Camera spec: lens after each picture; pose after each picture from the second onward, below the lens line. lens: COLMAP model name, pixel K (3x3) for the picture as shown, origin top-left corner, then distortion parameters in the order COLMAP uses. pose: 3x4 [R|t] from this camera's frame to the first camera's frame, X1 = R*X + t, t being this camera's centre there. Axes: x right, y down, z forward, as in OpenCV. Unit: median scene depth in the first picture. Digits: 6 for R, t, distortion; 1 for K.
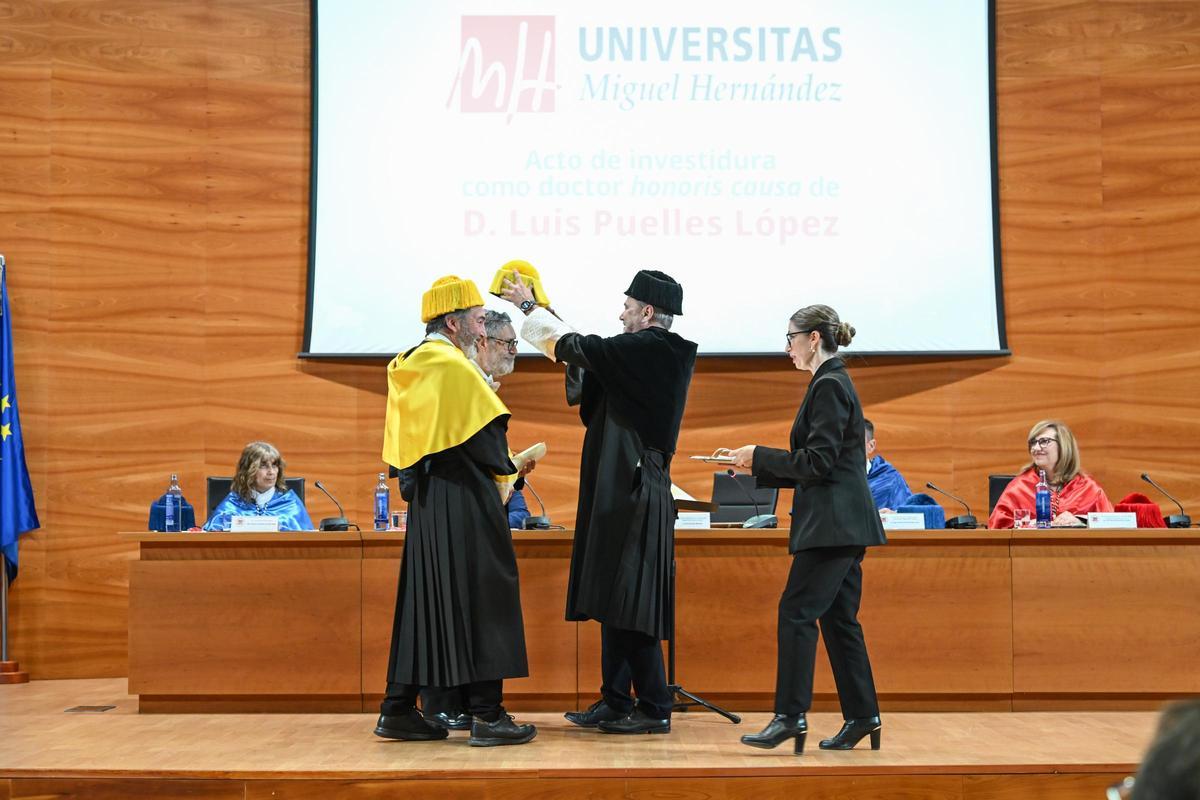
lens RADIAL K [[2067.9, 0, 600.0], [0, 2067.9, 400.0], [0, 0, 1]] dist [0.014185, -0.060591]
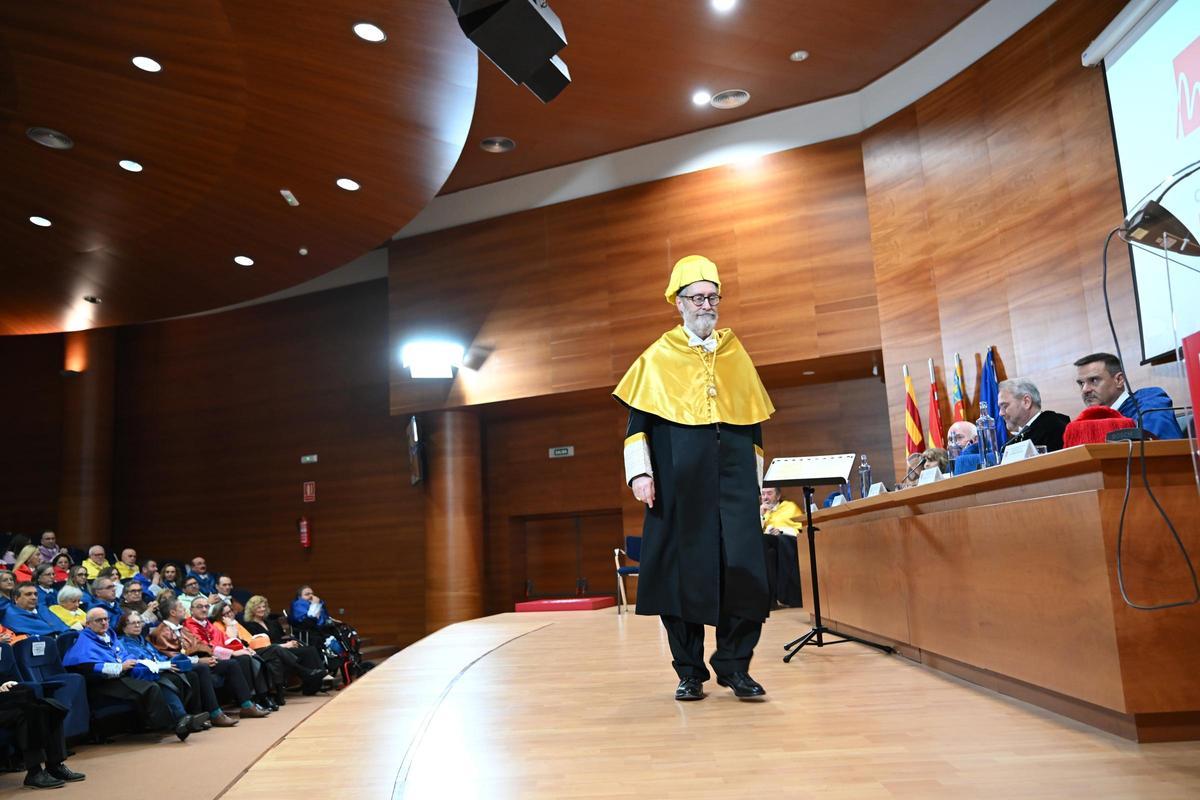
lens RADIAL K [[952.0, 0, 600.0], [0, 952.0, 400.0], [0, 0, 1]] dist [0.000381, -0.000368]
pose [[-0.026771, -0.158414, -0.987010, 0.460582], [0.114698, 0.980356, -0.160457, 0.059214], [0.993040, -0.117503, -0.008075, 0.655535]]
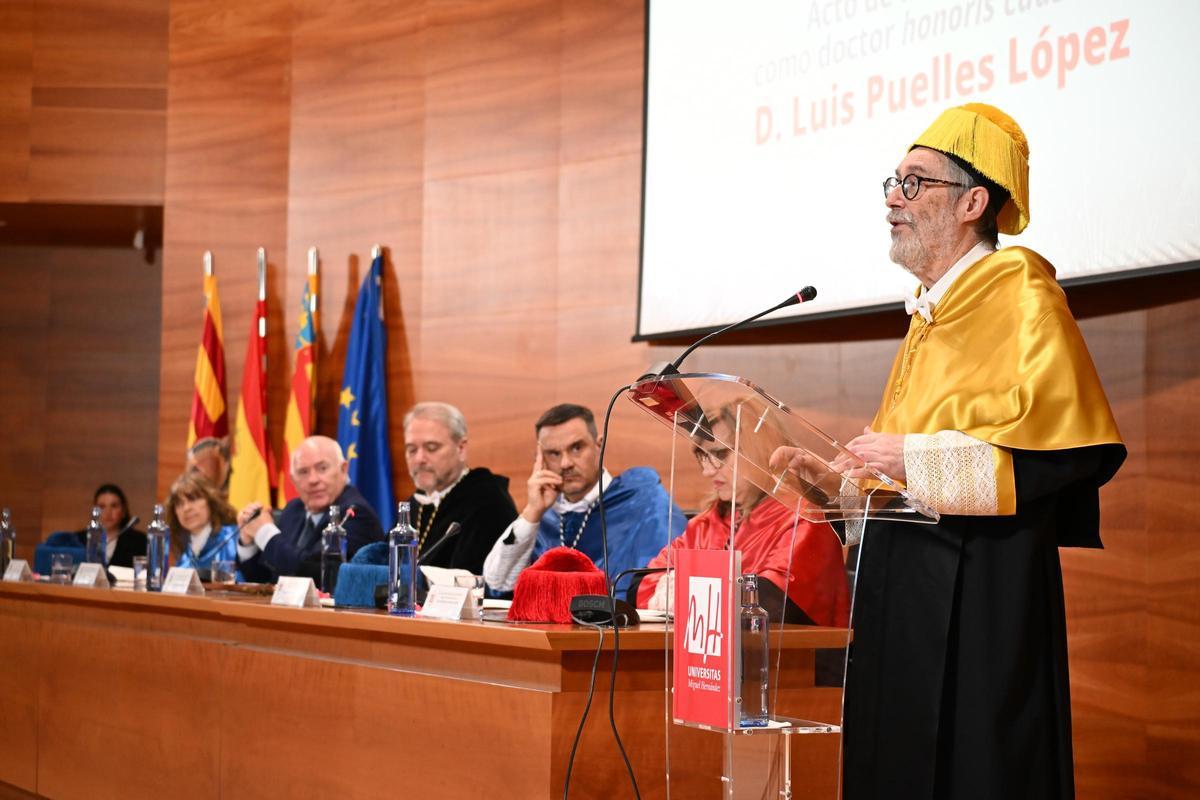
lens RADIAL K [[2413.7, 0, 600.0], [0, 2413.7, 400.0], [0, 0, 1]] dist [-0.030856, 0.132636]
pose [[0.473038, -0.037779, -0.880232, 0.597664], [0.041247, 0.998934, -0.020708, 0.017122], [0.880076, -0.026511, 0.474092, 0.582485]]
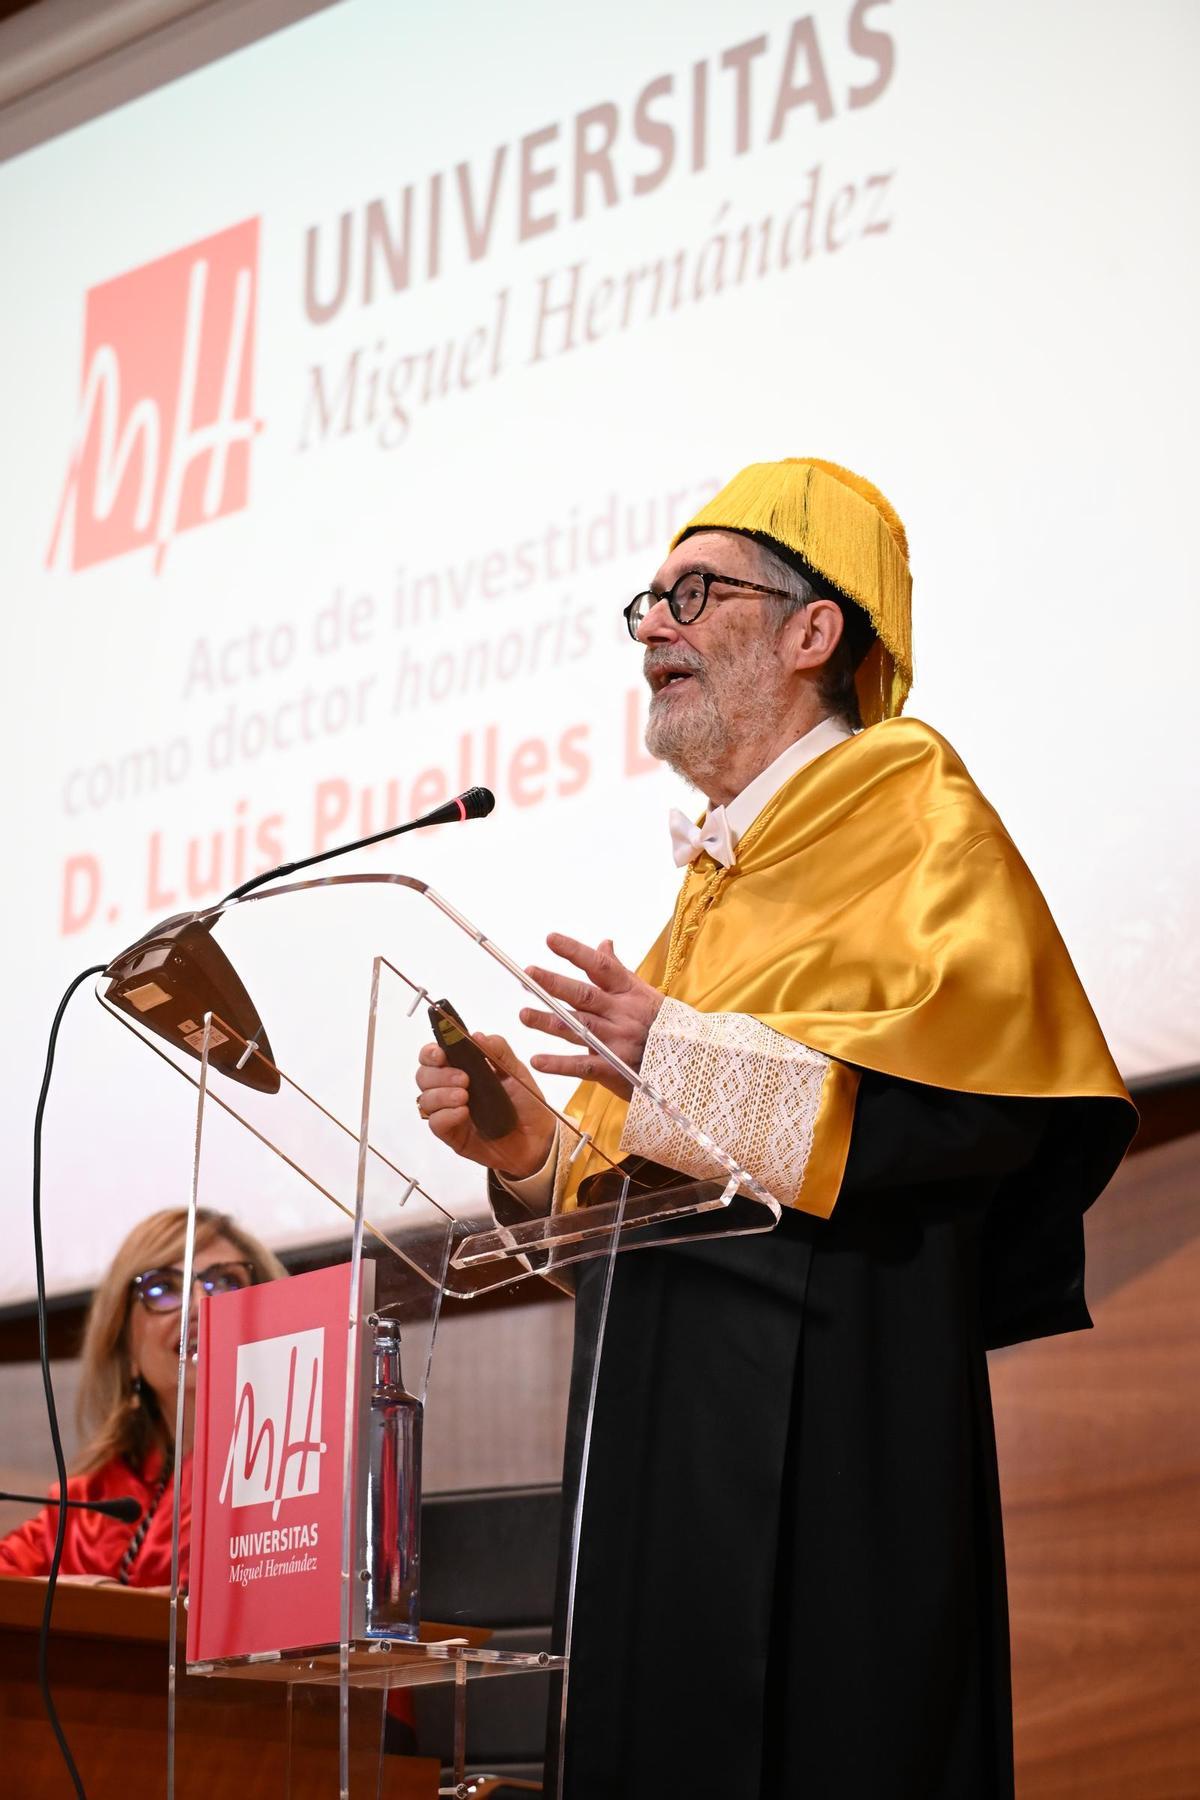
lens RADIAL K [[5011.6, 0, 598.7], [0, 5011.6, 898.8], [0, 0, 1]] dist [0.004710, -0.156229]
pose [[0.661400, -0.170438, -0.730412, 0.563947], [0.027287, 0.978662, -0.203656, 0.076726], [0.749537, 0.114767, 0.651938, 0.552157]]
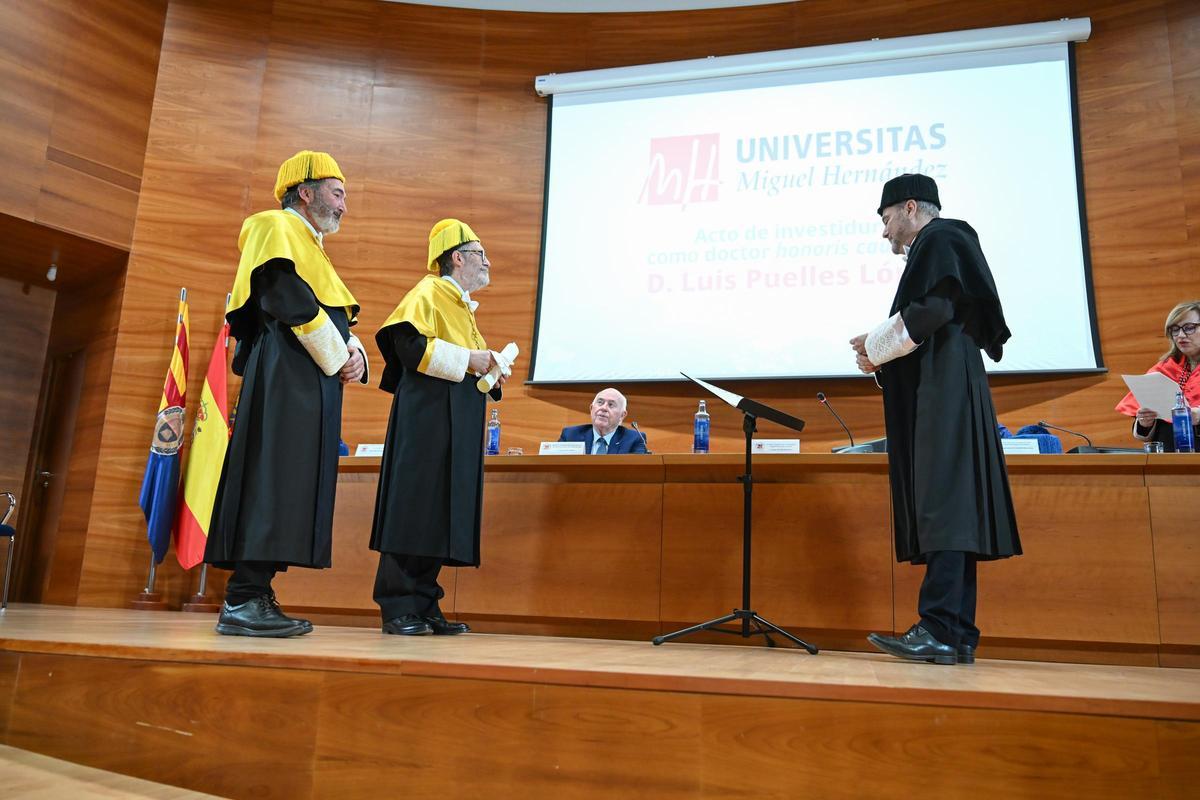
lens RADIAL K [[952.0, 0, 600.0], [0, 952.0, 400.0], [0, 0, 1]] dist [0.000381, -0.000368]
pose [[0.967041, -0.012828, -0.254299, 0.058944], [-0.026974, 0.987949, -0.152413, 0.082482], [0.253189, 0.154249, 0.955041, 0.420155]]
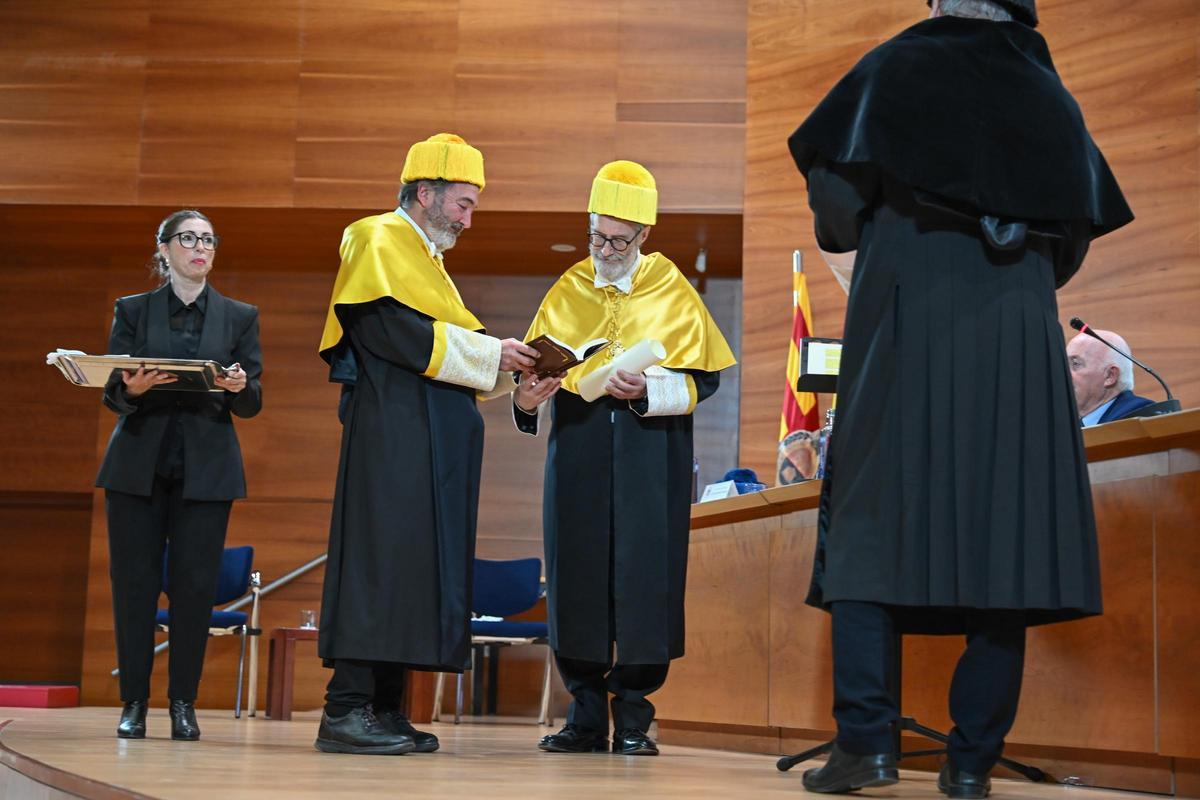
lens RADIAL K [[1936.8, 0, 600.0], [0, 1936.8, 400.0], [0, 0, 1]] dist [0.016939, -0.035325]
pose [[0.358172, -0.120411, -0.925859, 0.363609], [0.028988, 0.992605, -0.117877, 0.083352], [0.933205, 0.015382, 0.359014, 0.547442]]
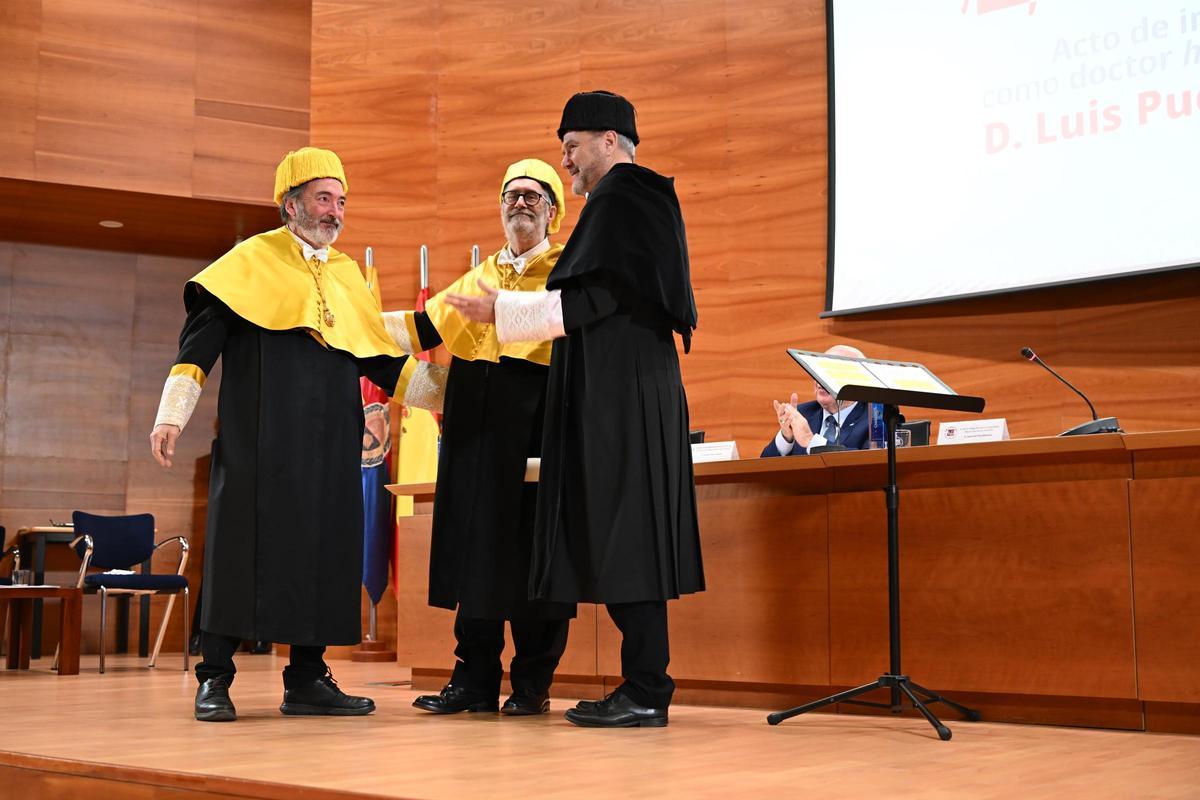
lens RADIAL K [[1525.9, 0, 600.0], [0, 1525.9, 400.0], [0, 0, 1]] dist [0.012883, -0.038534]
pose [[0.770107, -0.077417, -0.633200, 0.202103], [0.039937, 0.996513, -0.073265, 0.061053], [0.636664, 0.031134, 0.770513, 0.418348]]
